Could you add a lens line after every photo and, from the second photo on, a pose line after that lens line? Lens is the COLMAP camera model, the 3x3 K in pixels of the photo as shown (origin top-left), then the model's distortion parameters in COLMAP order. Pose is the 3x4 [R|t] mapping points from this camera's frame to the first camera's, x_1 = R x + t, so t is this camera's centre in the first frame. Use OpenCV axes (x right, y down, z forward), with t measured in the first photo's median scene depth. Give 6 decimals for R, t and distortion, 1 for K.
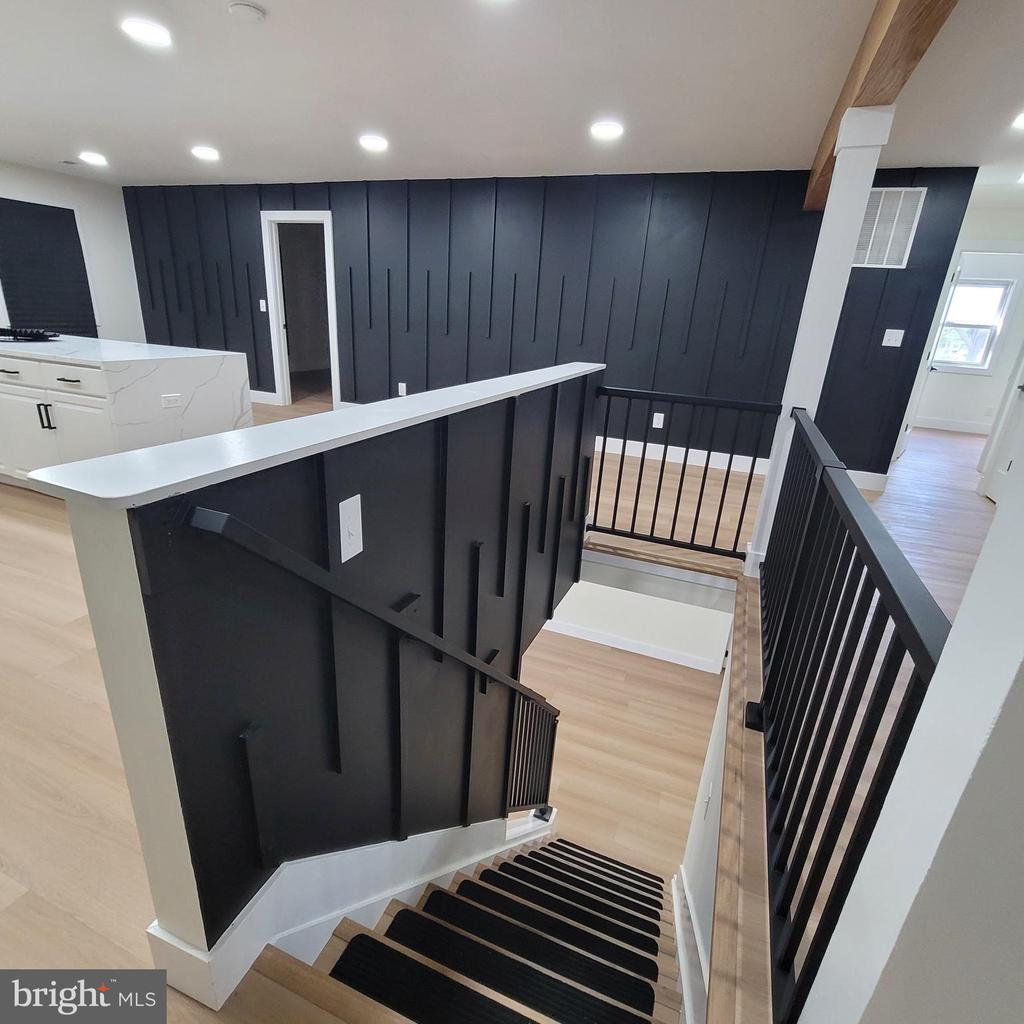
lens RADIAL K [[560.2, 0, 512.3], [0, 560.2, 516.1], [0, 0, 1]] dist [0.000379, -0.002547]
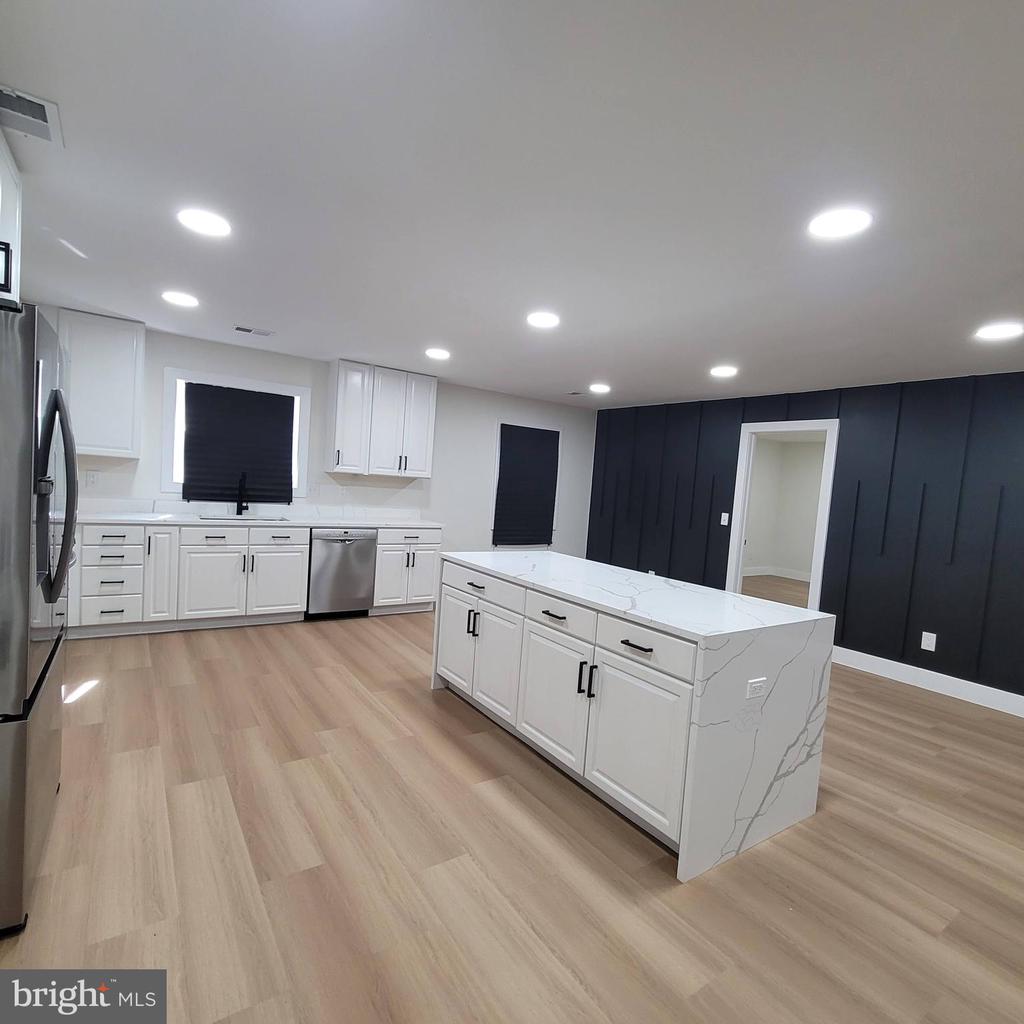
lens RADIAL K [[560.2, 0, 514.7], [0, 560.2, 510.1], [0, 0, 1]] dist [0.000379, -0.002547]
pose [[0.834381, 0.028610, -0.550445, -0.253652], [-0.209667, 0.940054, -0.268958, -0.086397], [0.509753, 0.339824, 0.790362, 0.131702]]
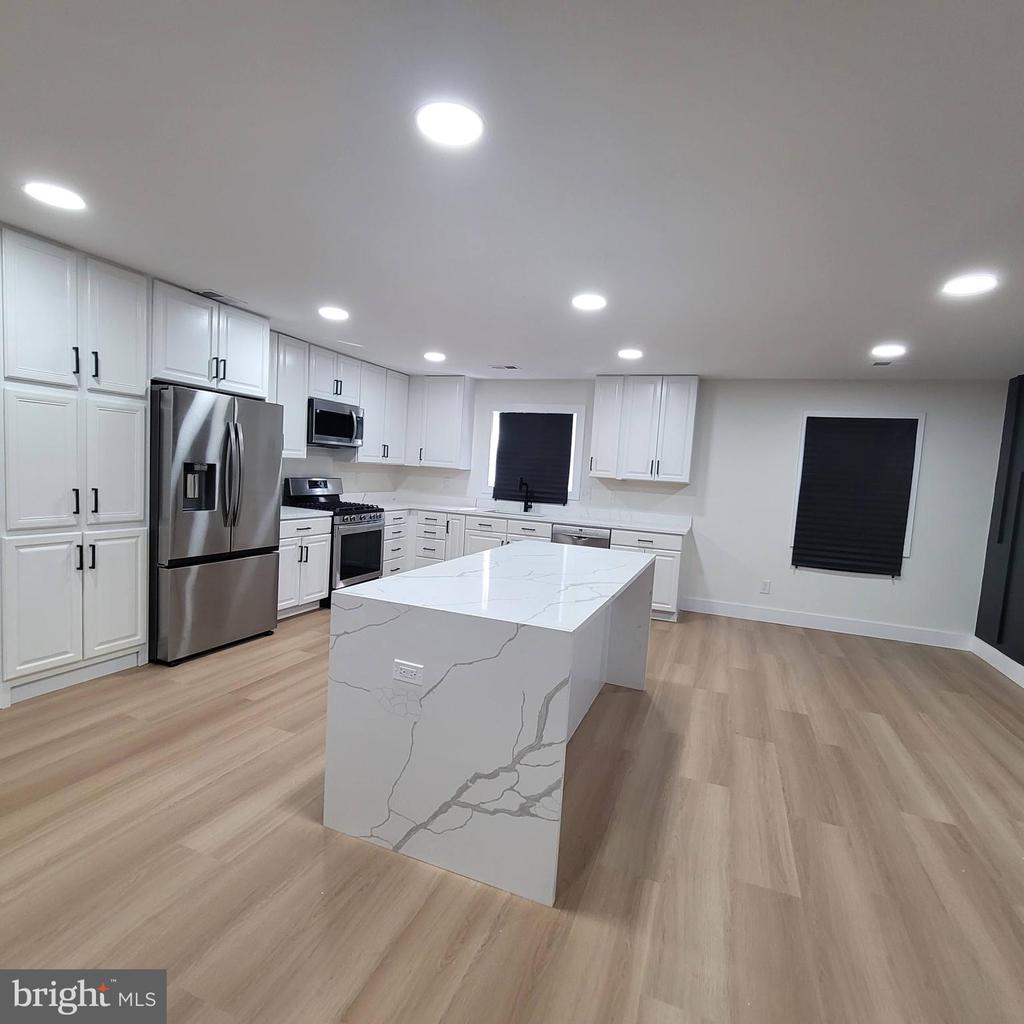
lens RADIAL K [[560.2, 0, 517.0], [0, 560.2, 514.2], [0, 0, 1]] dist [0.000379, -0.002547]
pose [[0.019806, 0.020761, -0.999588, -0.002853], [-0.398639, 0.917040, 0.011148, -0.217025], [0.916894, 0.398254, 0.026439, 0.535884]]
